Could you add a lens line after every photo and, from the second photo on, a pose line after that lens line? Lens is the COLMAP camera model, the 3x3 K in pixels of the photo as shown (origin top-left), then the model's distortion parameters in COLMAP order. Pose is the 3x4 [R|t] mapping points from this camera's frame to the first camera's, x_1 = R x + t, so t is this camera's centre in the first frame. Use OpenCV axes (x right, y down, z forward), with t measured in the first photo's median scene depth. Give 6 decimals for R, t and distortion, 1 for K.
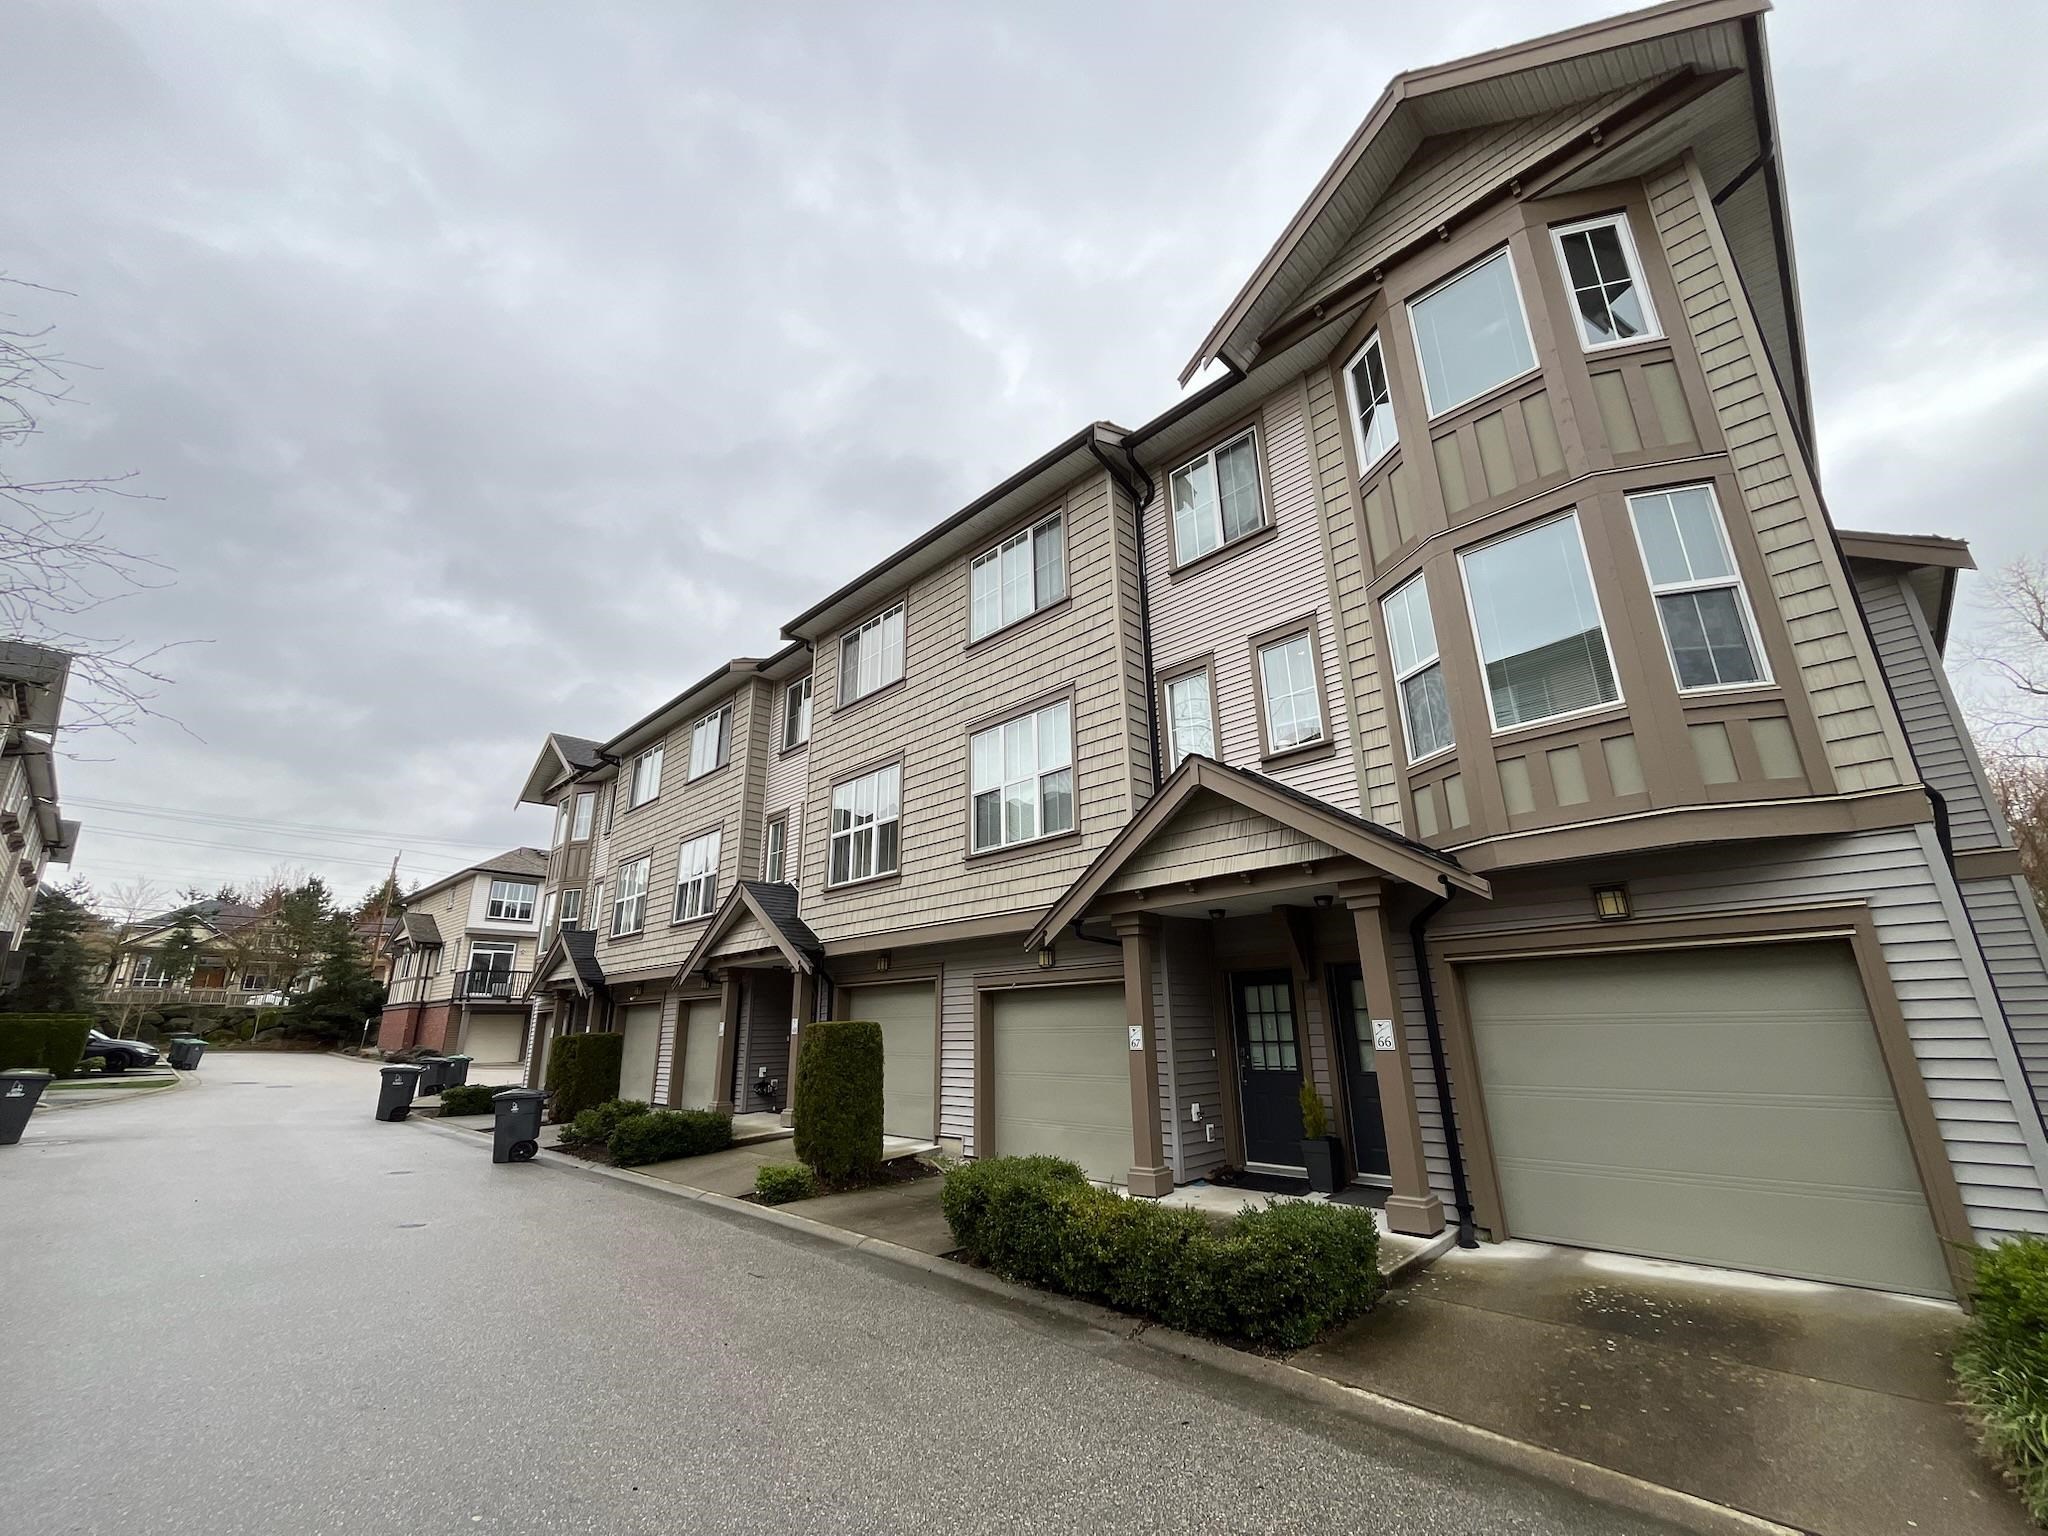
lens RADIAL K [[829.7, 0, 1026.6], [0, 829.7, 766.6], [0, 0, 1]] dist [-0.002784, -0.000288]
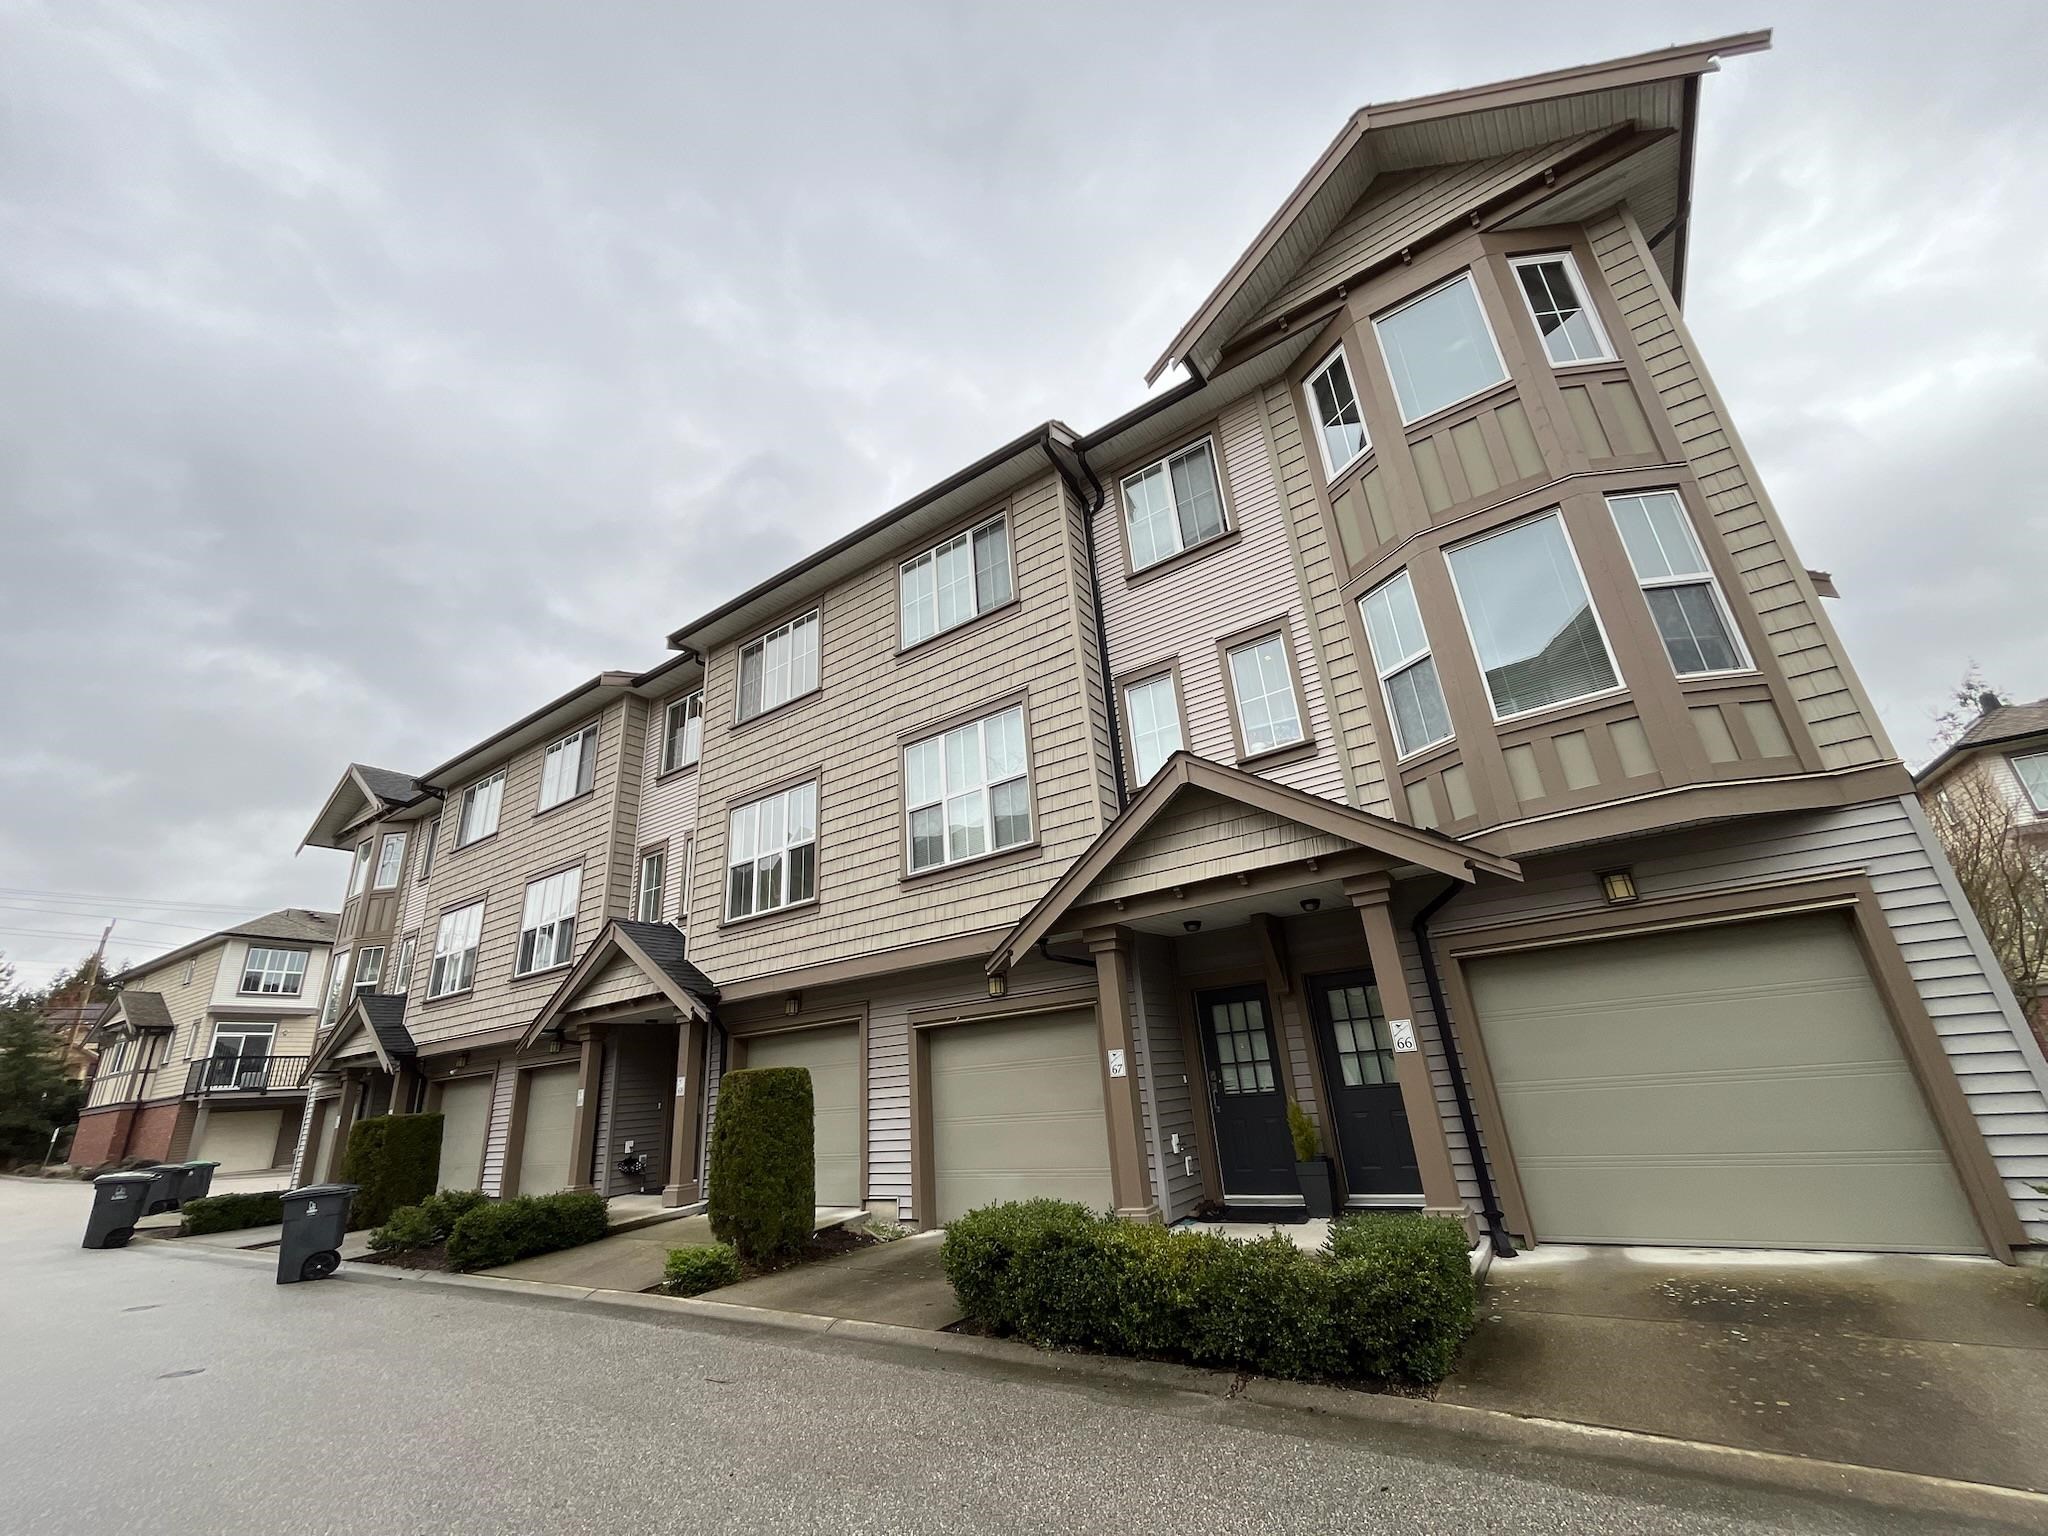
lens RADIAL K [[829.7, 0, 1026.8], [0, 829.7, 764.8], [0, 0, 1]] dist [-0.002784, -0.000288]
pose [[0.982621, 0.013502, 0.185130, -0.134134], [0.000003, 0.997350, -0.072755, 0.063487], [-0.185621, 0.071492, 0.980017, 0.096432]]
